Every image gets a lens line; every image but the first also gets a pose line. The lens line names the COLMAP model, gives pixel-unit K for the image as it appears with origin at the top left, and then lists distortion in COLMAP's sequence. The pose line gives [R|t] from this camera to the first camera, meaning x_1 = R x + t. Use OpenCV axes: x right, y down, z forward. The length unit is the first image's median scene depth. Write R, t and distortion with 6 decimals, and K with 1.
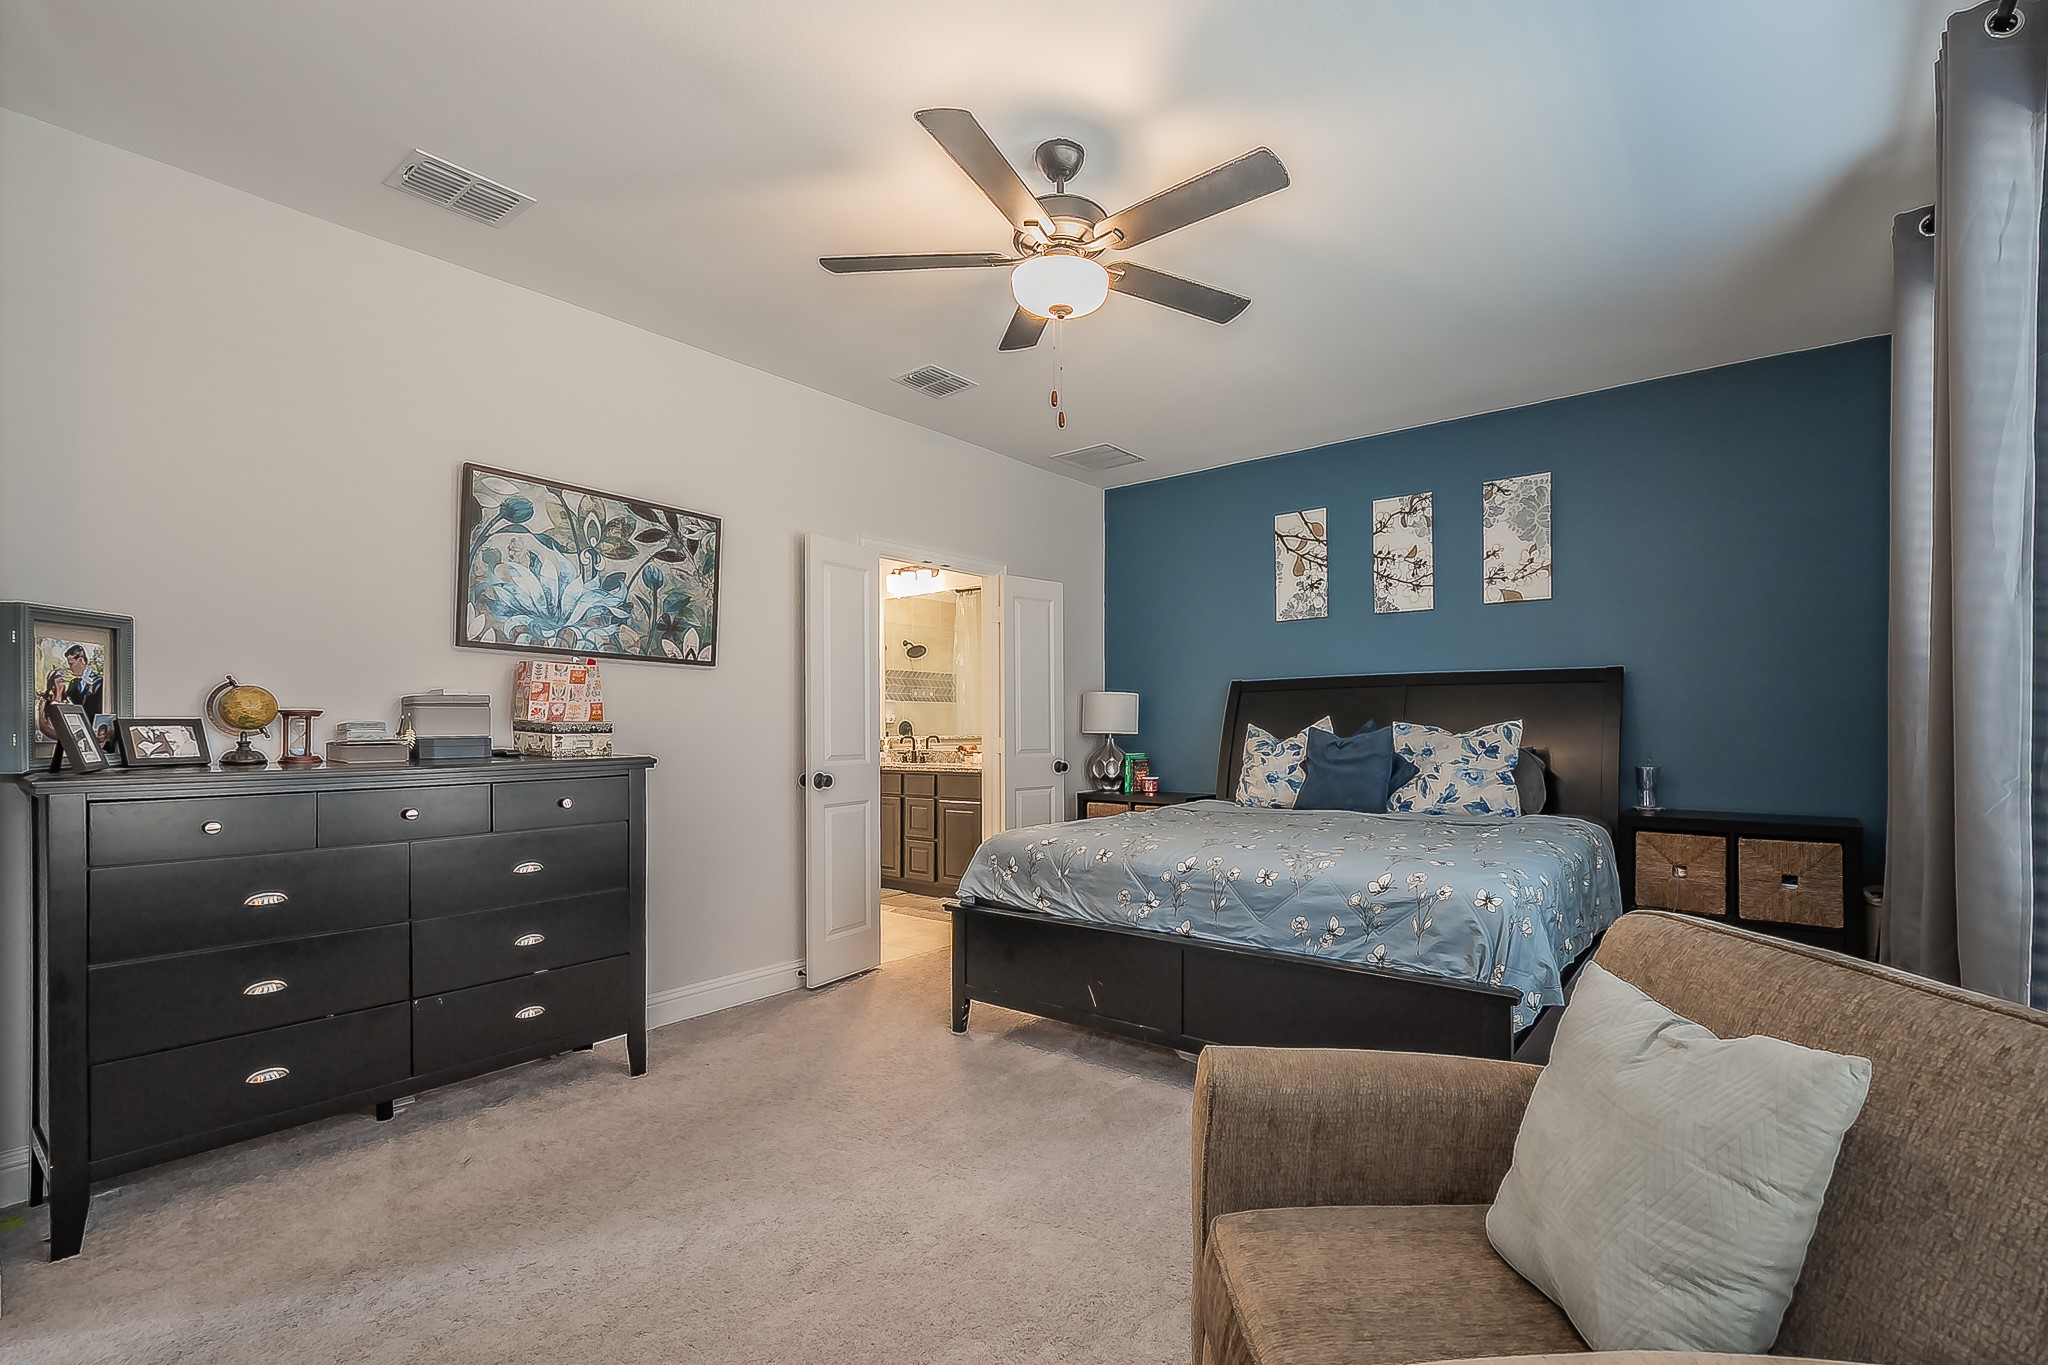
lens RADIAL K [[876.3, 0, 1087.8], [0, 876.3, 727.5], [0, 0, 1]] dist [0.004399, 0.000088]
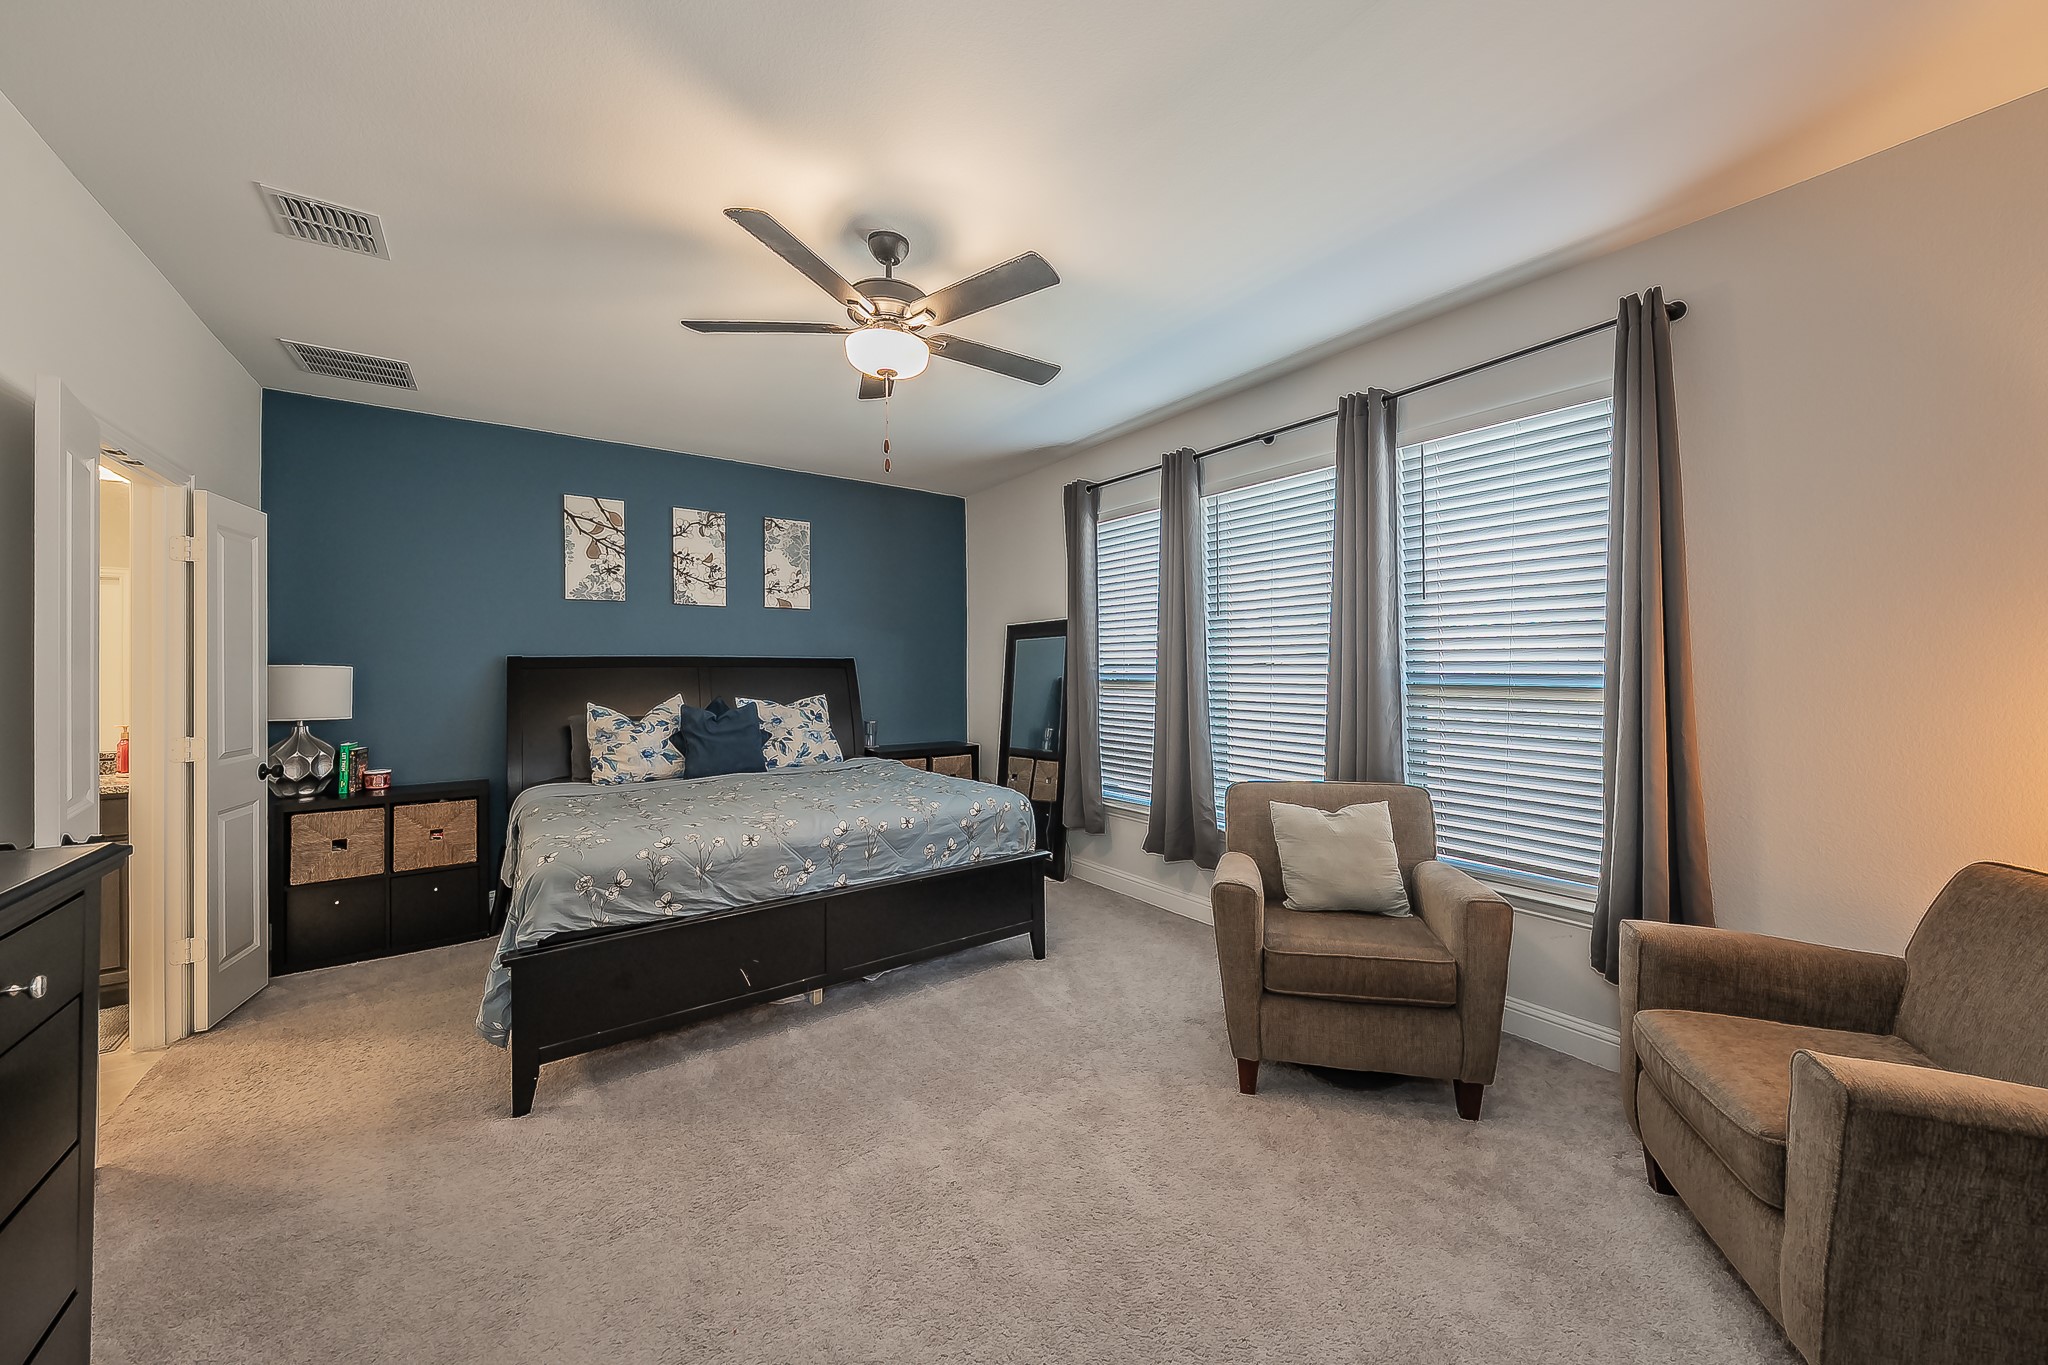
lens RADIAL K [[723.1, 0, 1028.8], [0, 723.1, 672.3], [0, 0, 1]] dist [-0.000703, -0.000159]
pose [[0.305912, -0.000994, 0.952059, -0.490407], [0.008009, 0.999967, -0.001529, -0.036940], [-0.952026, 0.008093, 0.305909, 0.282332]]
